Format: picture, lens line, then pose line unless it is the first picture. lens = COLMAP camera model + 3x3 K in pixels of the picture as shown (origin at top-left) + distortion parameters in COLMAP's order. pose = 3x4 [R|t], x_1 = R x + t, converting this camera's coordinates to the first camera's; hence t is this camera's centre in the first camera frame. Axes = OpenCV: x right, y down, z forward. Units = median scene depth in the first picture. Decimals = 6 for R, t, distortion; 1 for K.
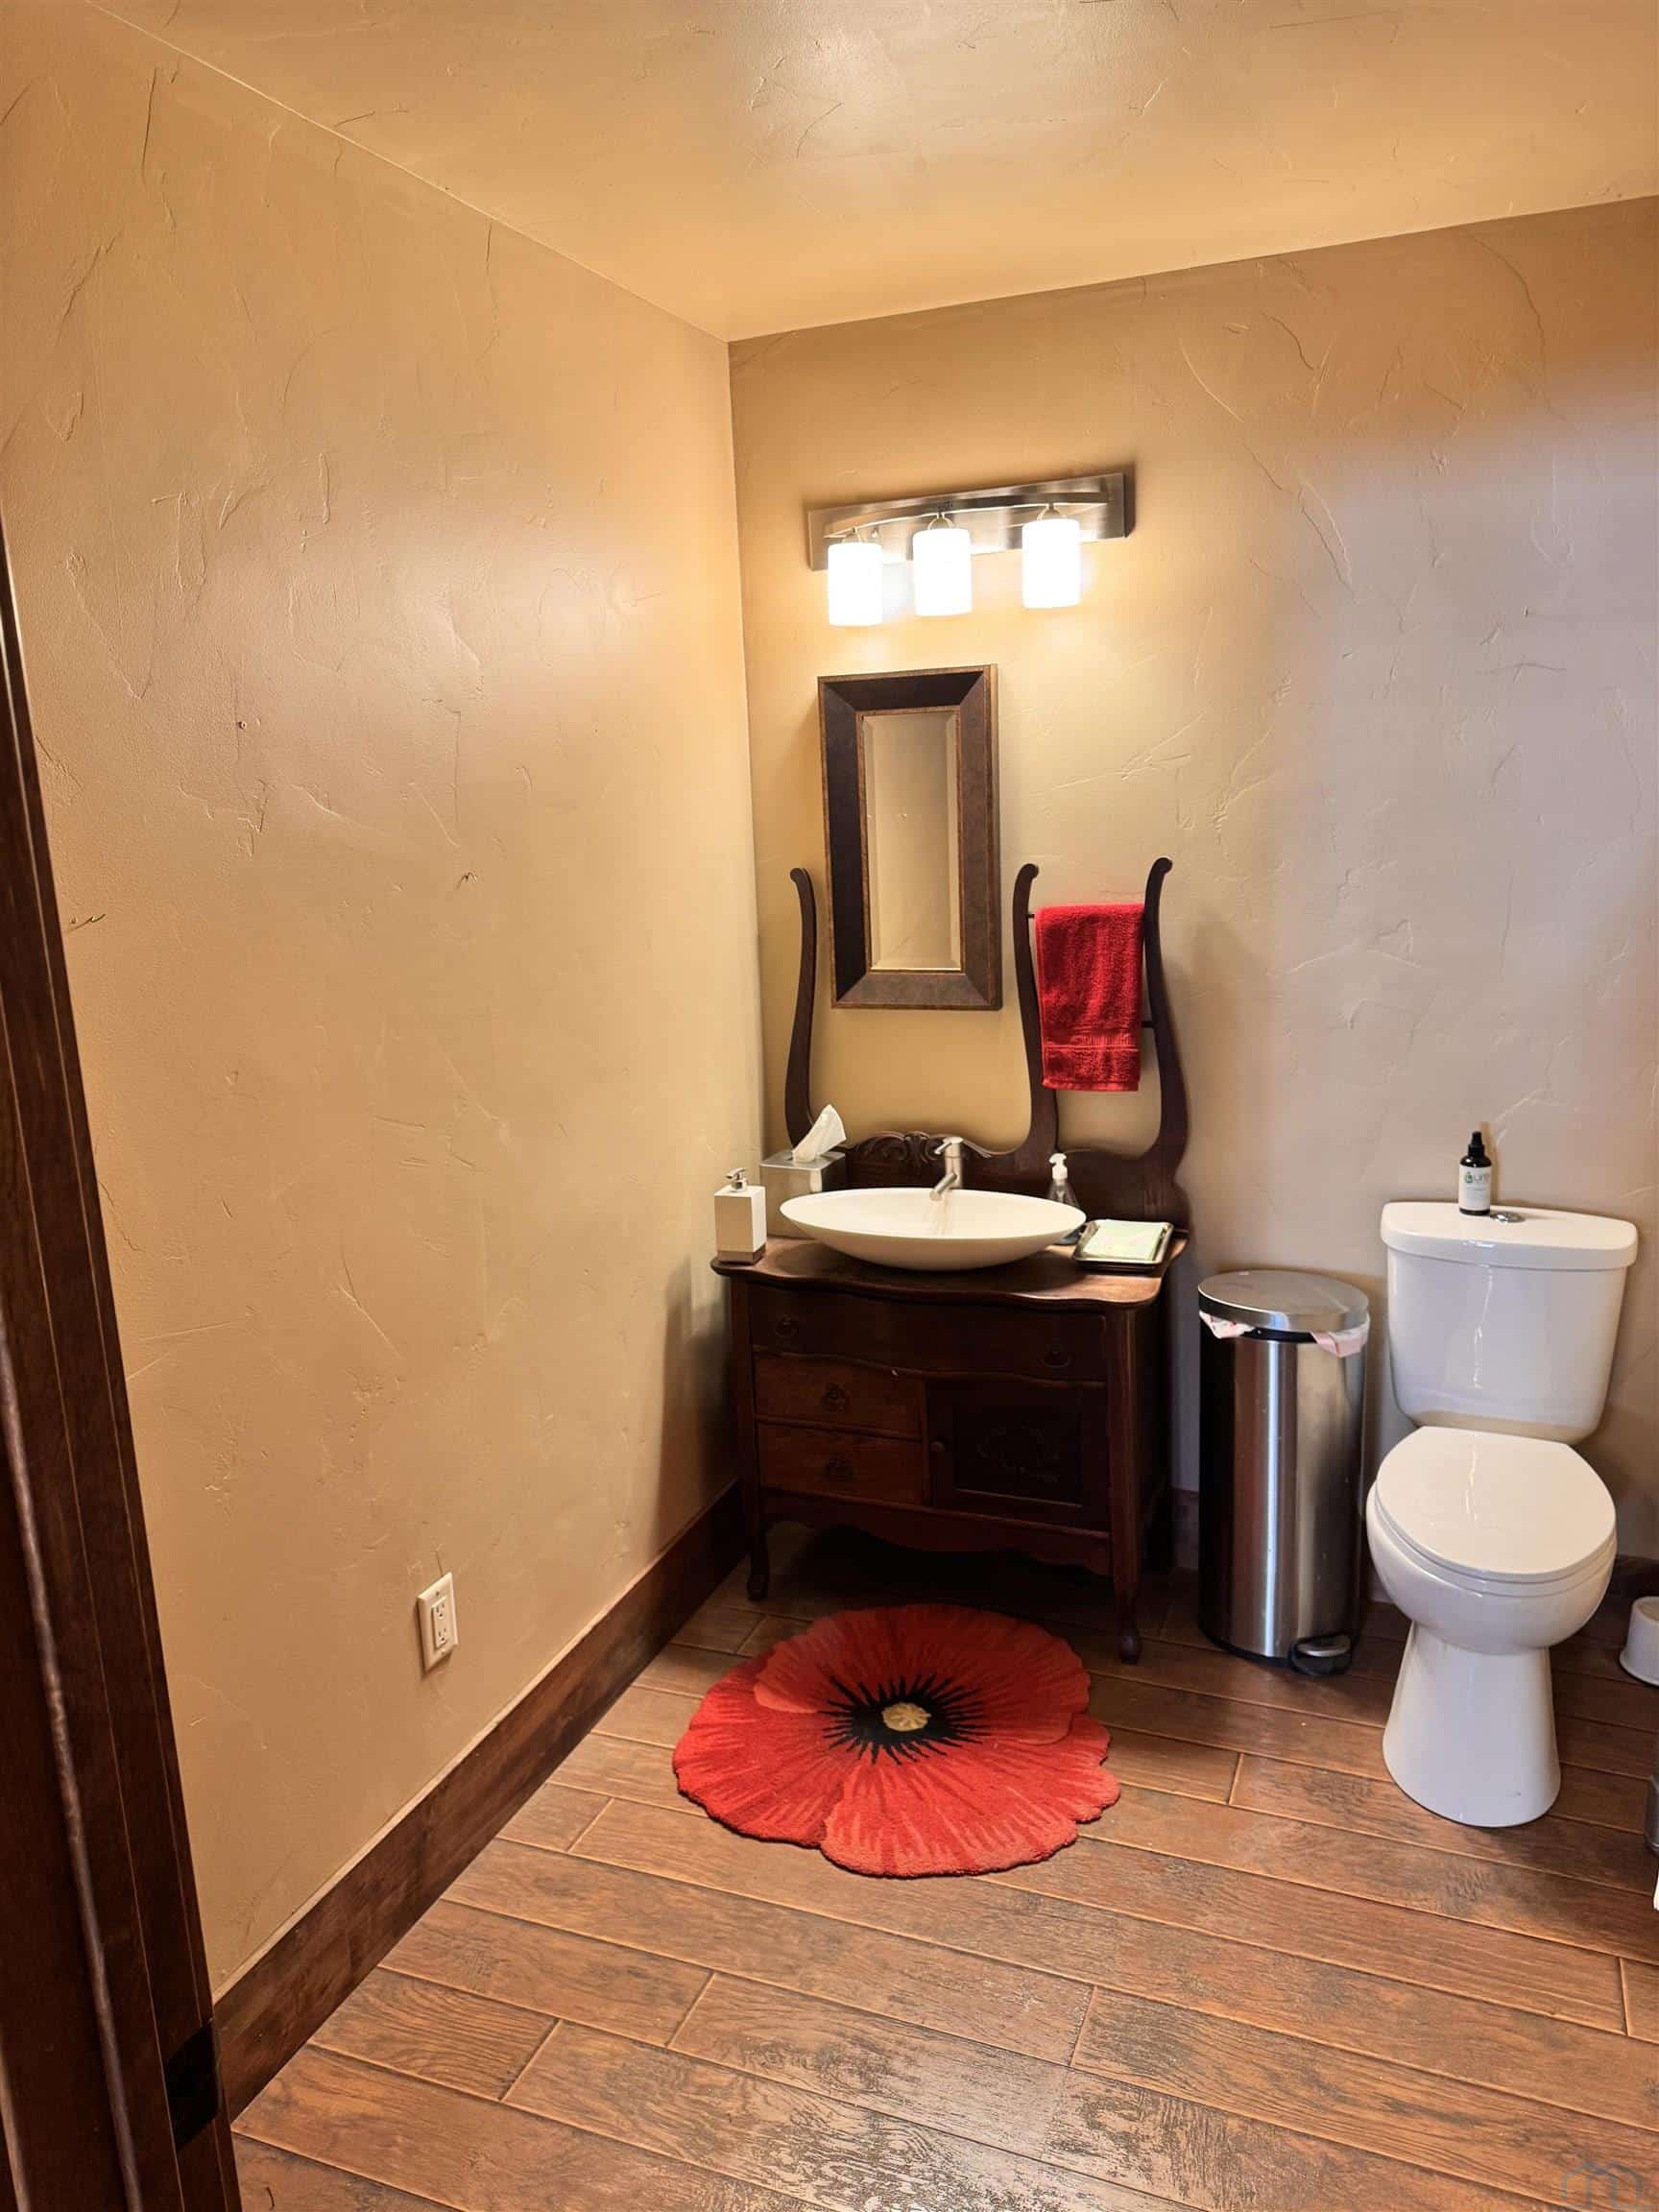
lens RADIAL K [[1545.0, 0, 829.5], [0, 1545.0, 1106.0], [0, 0, 1]] dist [0.091298, -0.194555]
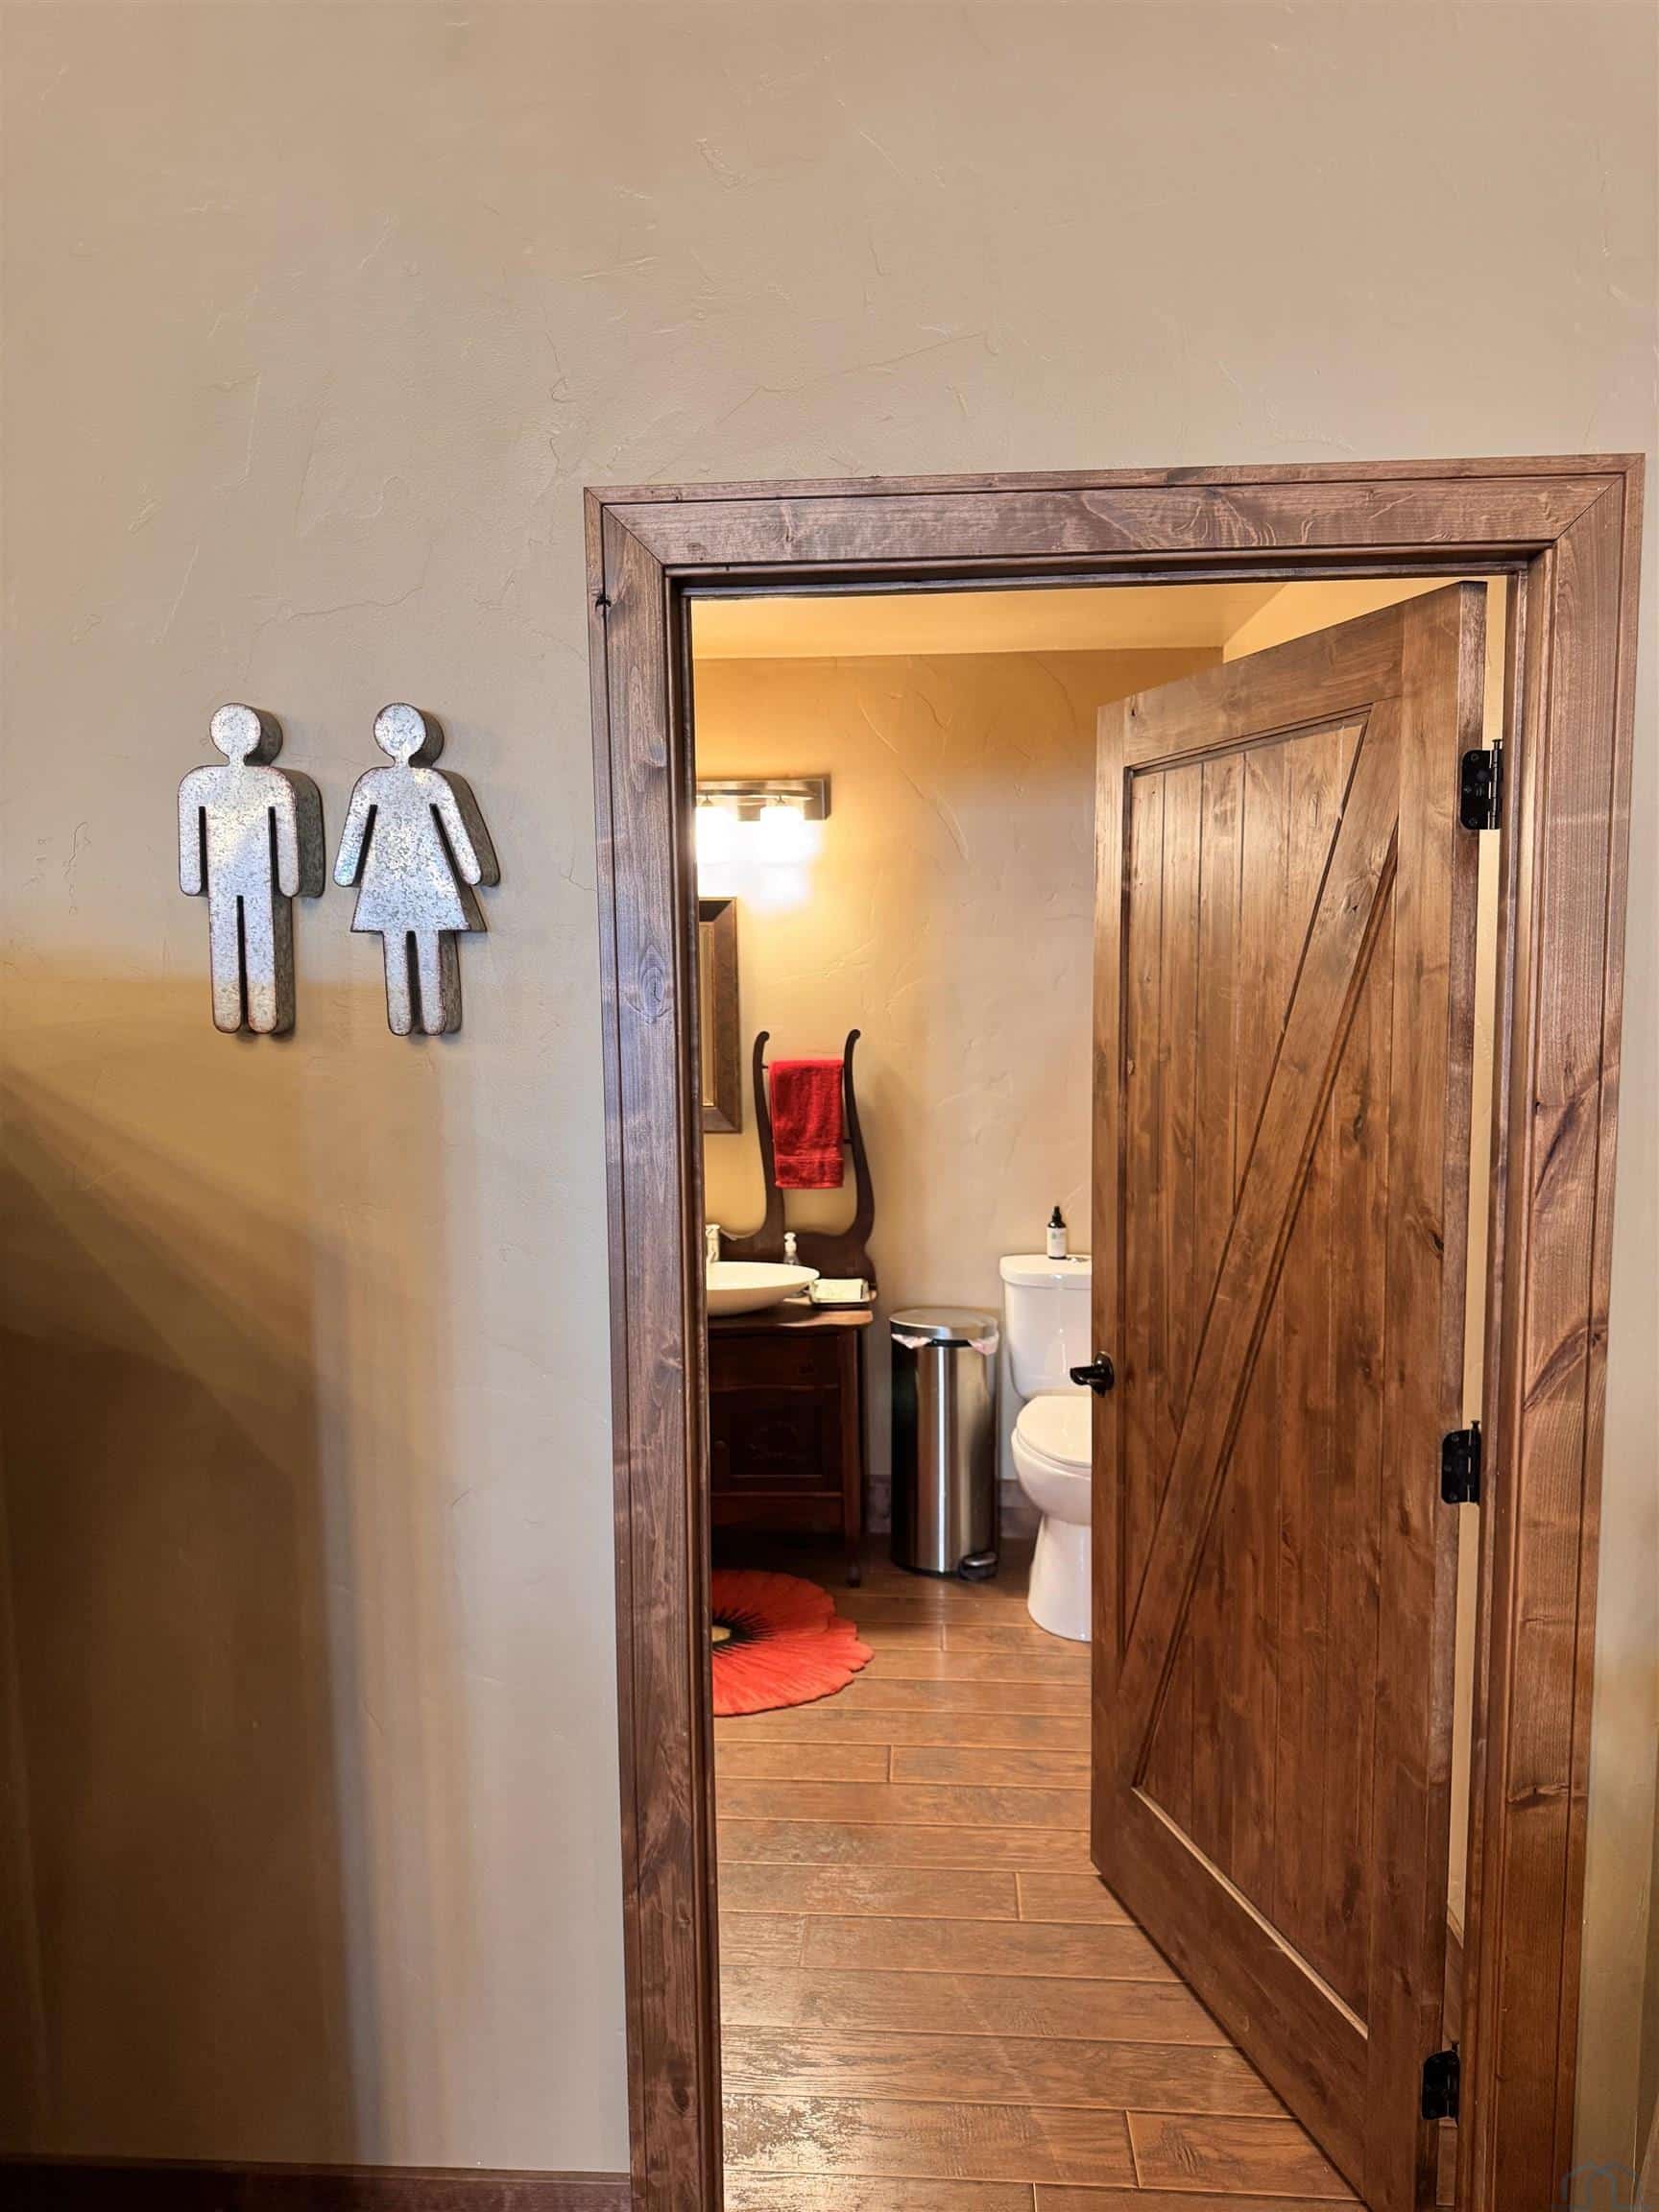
lens RADIAL K [[1561.1, 0, 829.5], [0, 1561.1, 1106.0], [0, 0, 1]] dist [-0.000960, 0.000606]
pose [[0.940392, 0.005558, 0.340048, -0.315931], [0.038360, 0.991752, -0.122293, 0.095051], [-0.337923, 0.128047, 0.932423, -0.375957]]
